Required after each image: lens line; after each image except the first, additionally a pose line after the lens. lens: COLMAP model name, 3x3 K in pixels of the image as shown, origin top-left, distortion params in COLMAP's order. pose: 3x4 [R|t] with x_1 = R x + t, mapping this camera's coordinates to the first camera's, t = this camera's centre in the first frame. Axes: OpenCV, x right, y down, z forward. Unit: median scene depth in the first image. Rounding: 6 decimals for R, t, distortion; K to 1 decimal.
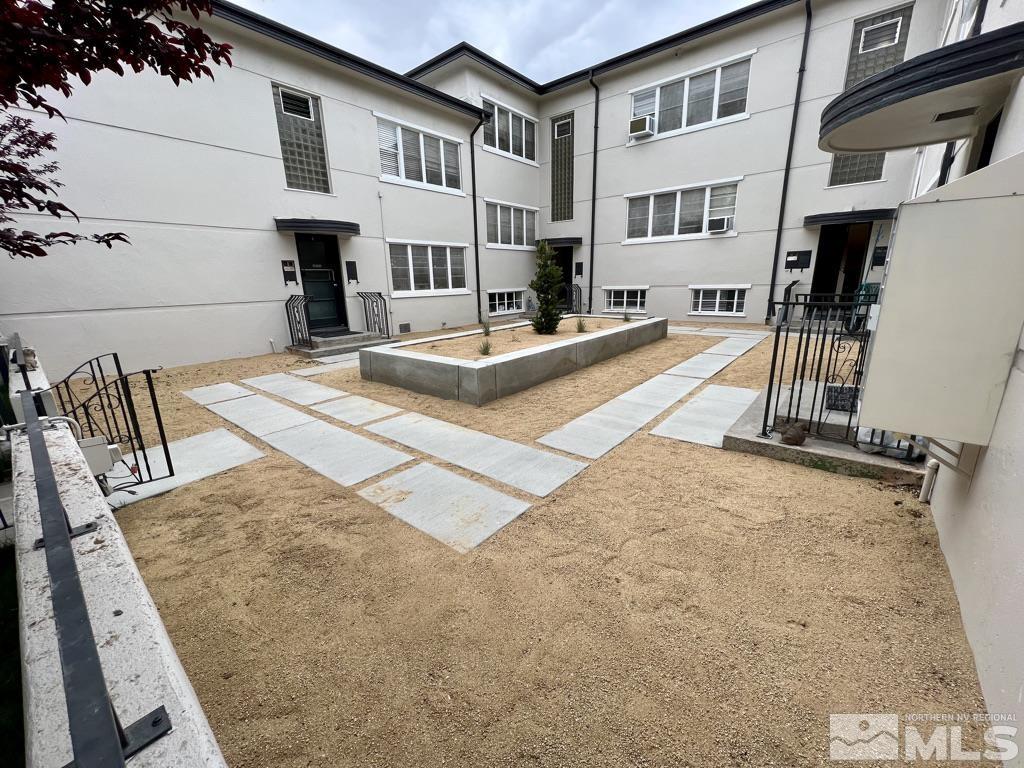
lens RADIAL K [[407.8, 0, 511.6], [0, 407.8, 389.7], [0, 0, 1]] dist [-0.002216, -0.000144]
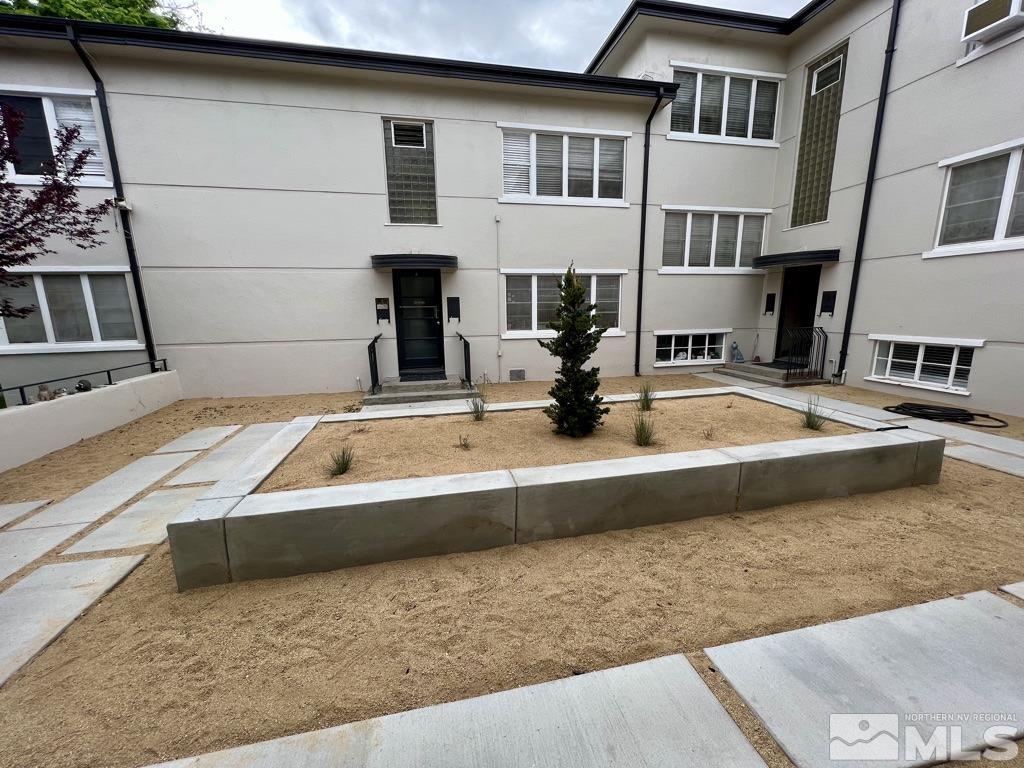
lens RADIAL K [[407.8, 0, 510.9], [0, 407.8, 388.9], [0, 0, 1]] dist [-0.002216, -0.000144]
pose [[0.781373, 0.135014, -0.609285, 0.227021], [-0.167390, 0.985883, 0.003798, -0.121627], [0.601197, 0.099020, 0.792942, 0.334908]]
